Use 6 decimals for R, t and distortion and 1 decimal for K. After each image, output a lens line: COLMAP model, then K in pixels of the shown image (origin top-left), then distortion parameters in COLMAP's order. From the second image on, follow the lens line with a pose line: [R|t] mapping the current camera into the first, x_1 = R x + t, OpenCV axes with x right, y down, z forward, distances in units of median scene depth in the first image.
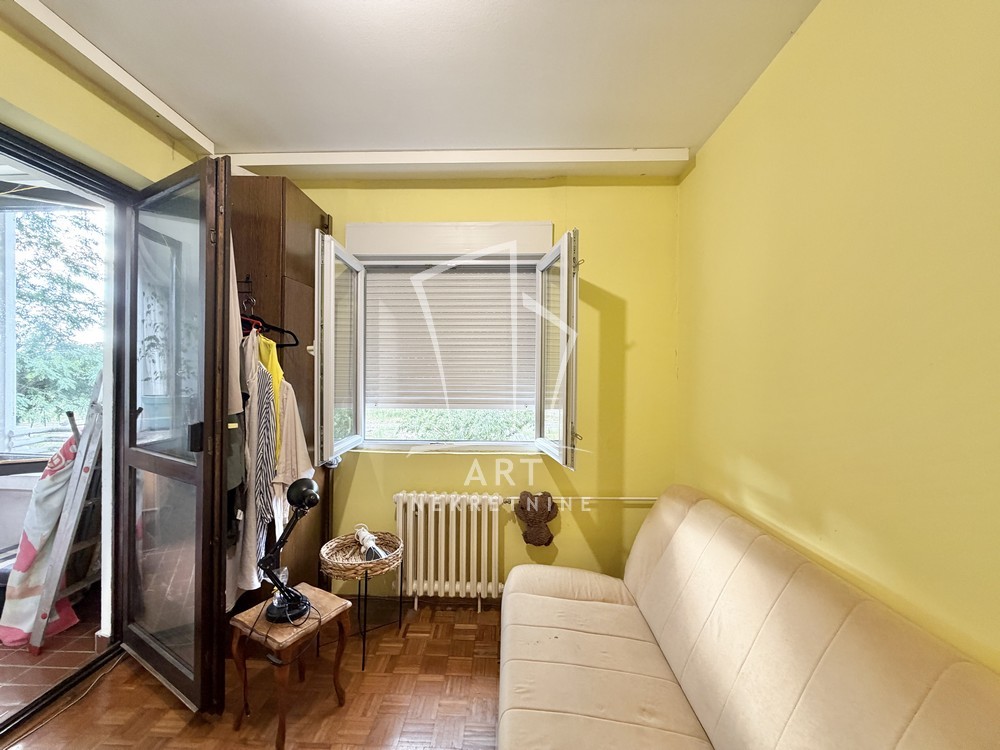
lens RADIAL K [[405.8, 0, 502.1], [0, 405.8, 378.7], [0, 0, 1]] dist [0.000740, -0.000189]
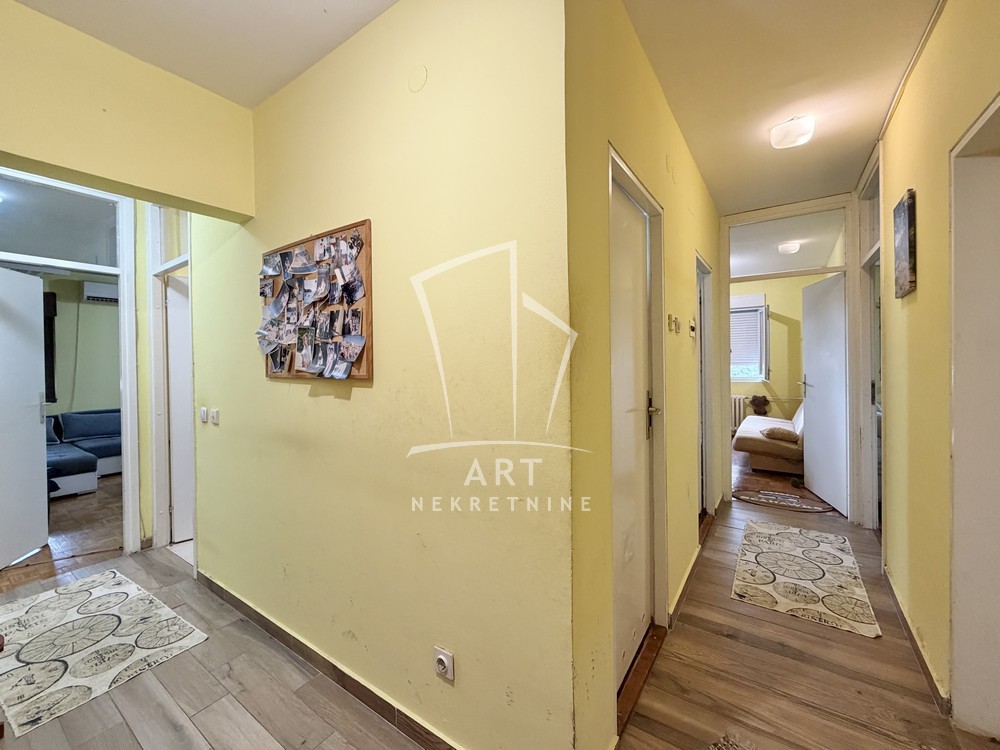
lens RADIAL K [[406.9, 0, 497.7], [0, 406.9, 368.3], [0, 0, 1]] dist [-0.002073, 0.000079]
pose [[0.841018, -0.012296, -0.540867, 0.102613], [0.018523, 0.999810, 0.006072, 0.064441], [0.540689, -0.015125, 0.841086, -2.639751]]
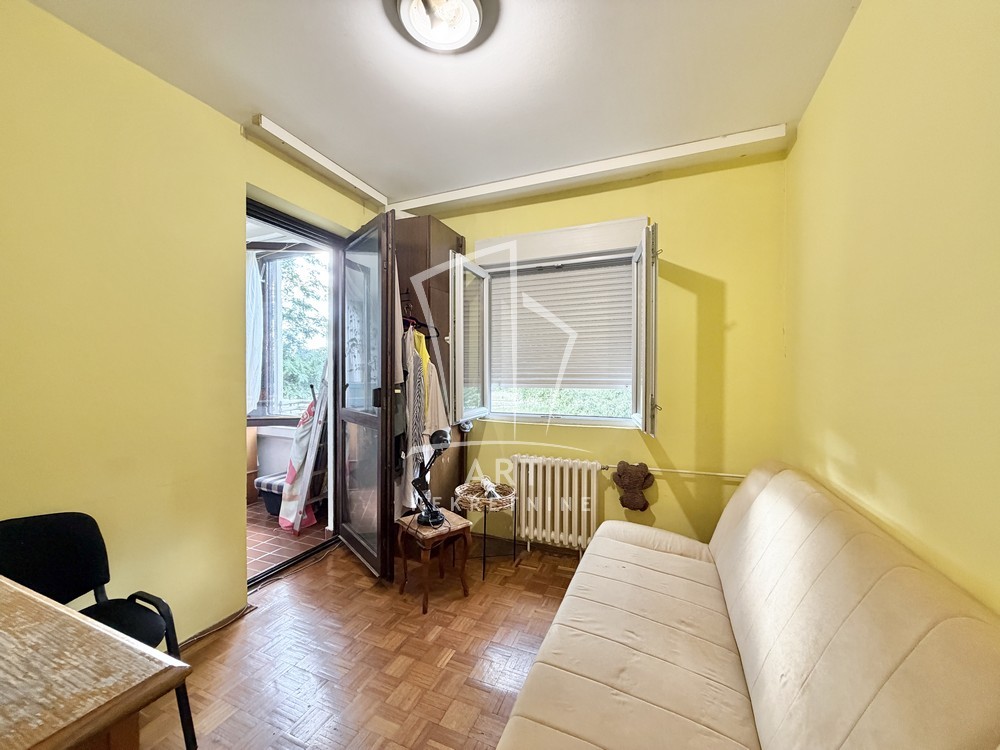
lens RADIAL K [[398.2, 0, 495.2], [0, 398.2, 376.4], [0, 0, 1]] dist [-0.000212, 0.000091]
pose [[0.932466, -0.003663, -0.361239, 0.154355], [0.005635, 0.999974, 0.004405, 0.045913], [0.361213, -0.006143, 0.932463, -0.179906]]
